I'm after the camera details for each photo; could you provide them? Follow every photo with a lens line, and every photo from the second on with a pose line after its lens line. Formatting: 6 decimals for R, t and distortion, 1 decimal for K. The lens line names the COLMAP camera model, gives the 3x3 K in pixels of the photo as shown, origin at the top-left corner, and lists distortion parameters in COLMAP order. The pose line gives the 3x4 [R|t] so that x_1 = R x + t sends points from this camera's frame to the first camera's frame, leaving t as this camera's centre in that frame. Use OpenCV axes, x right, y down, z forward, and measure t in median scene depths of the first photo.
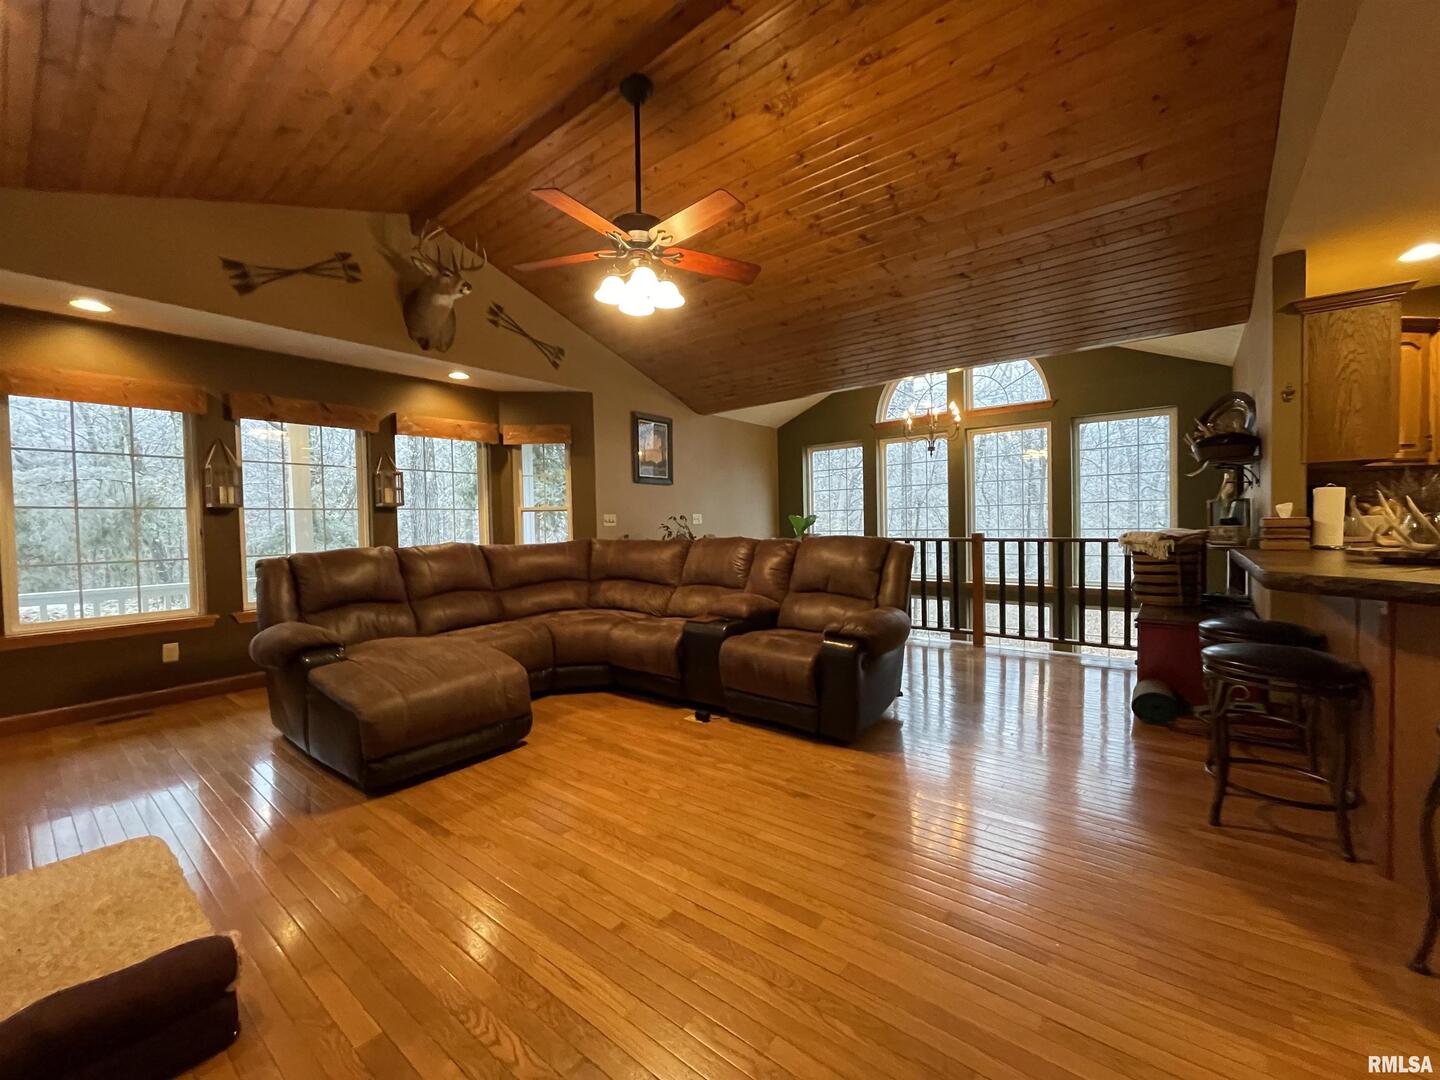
lens RADIAL K [[577.0, 0, 720.0], [0, 577.0, 540.0], [0, 0, 1]] dist [-0.001172, -0.000127]
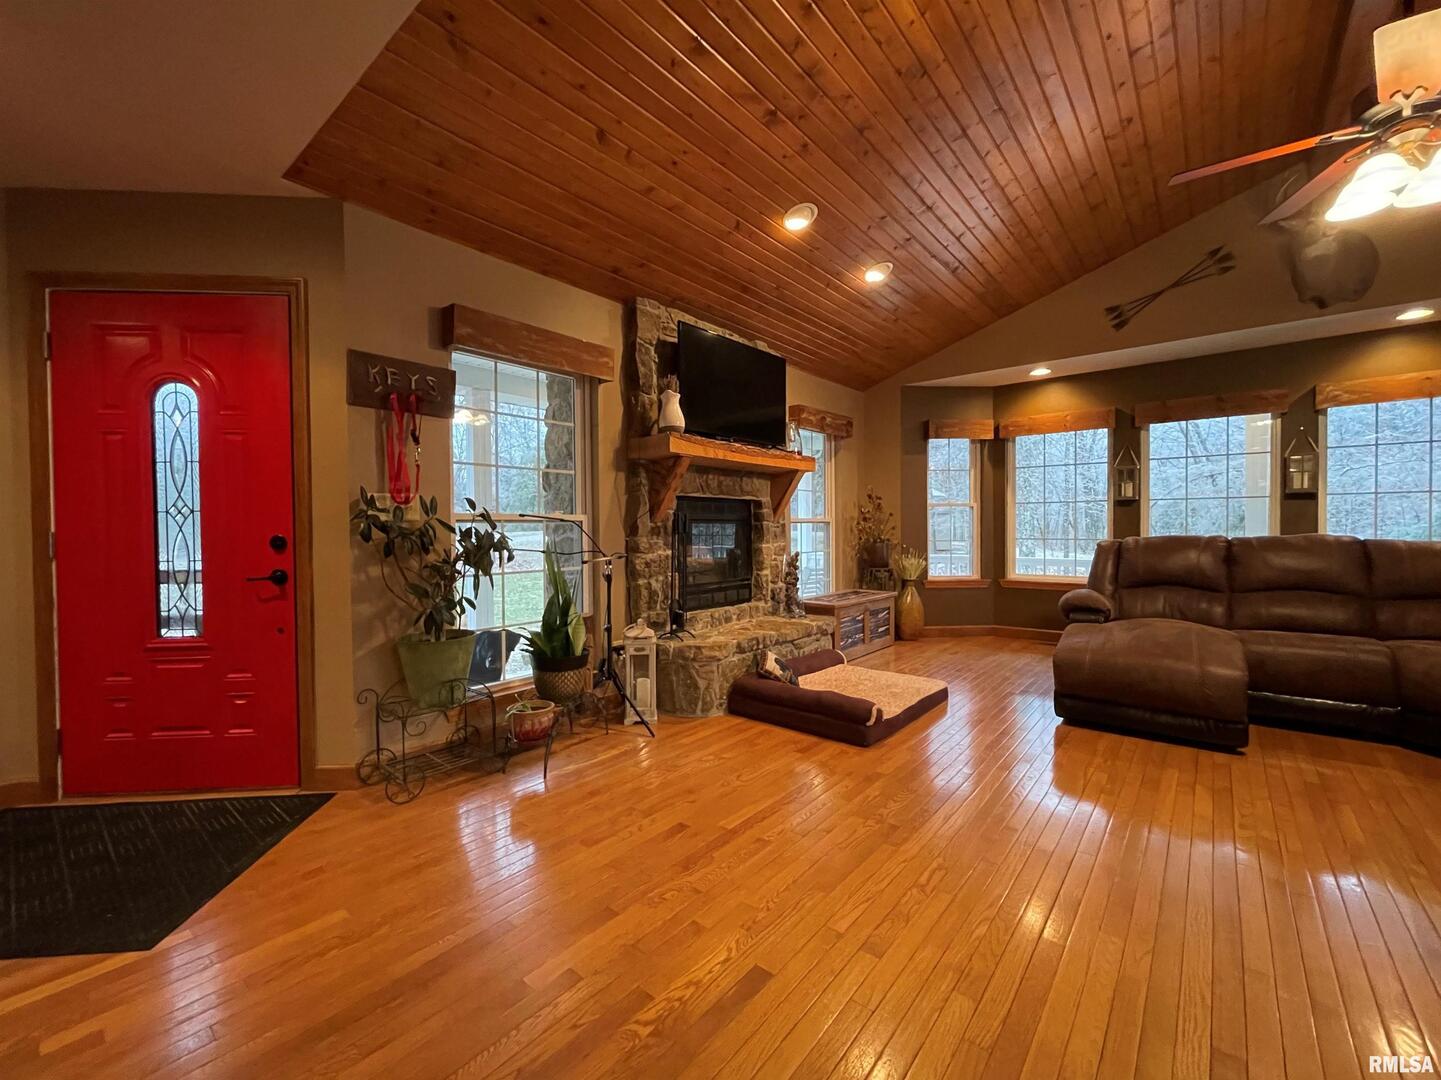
lens RADIAL K [[597.4, 0, 720.5], [0, 597.4, 540.0], [0, 0, 1]] dist [0.000261, -0.000438]
pose [[-0.008435, 0.042777, -0.999049, 0.536188], [-0.022069, 0.998833, 0.042954, -0.006313], [0.999721, 0.022410, -0.007481, 0.163498]]
